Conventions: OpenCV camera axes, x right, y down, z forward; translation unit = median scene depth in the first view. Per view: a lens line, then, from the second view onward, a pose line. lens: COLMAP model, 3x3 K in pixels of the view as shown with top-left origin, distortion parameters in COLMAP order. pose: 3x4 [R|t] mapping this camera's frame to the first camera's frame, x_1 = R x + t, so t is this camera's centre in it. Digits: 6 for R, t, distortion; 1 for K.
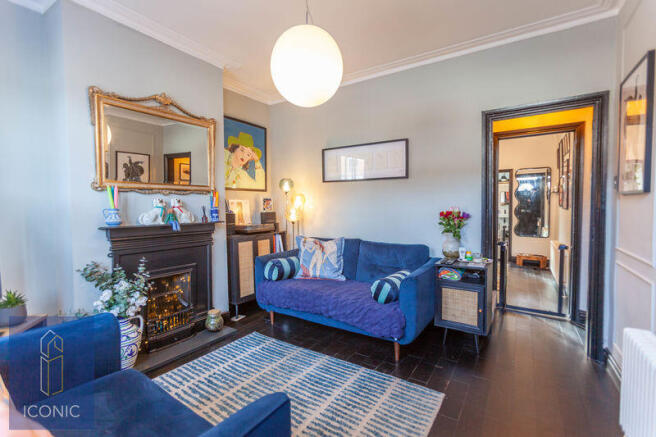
lens RADIAL K [[298.1, 0, 330.4], [0, 298.1, 216.1], [0, 0, 1]] dist [0.000413, -0.000007]
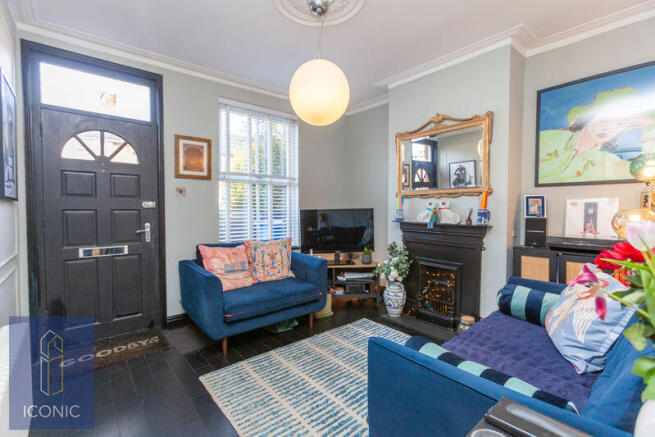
lens RADIAL K [[297.7, 0, 329.9], [0, 297.7, 216.1], [0, 0, 1]] dist [0.000413, -0.000007]
pose [[-0.279180, 0.032432, -0.959691, 0.723184], [-0.035620, 0.998392, 0.044101, -0.038424], [0.959578, 0.046496, -0.277576, 0.937343]]
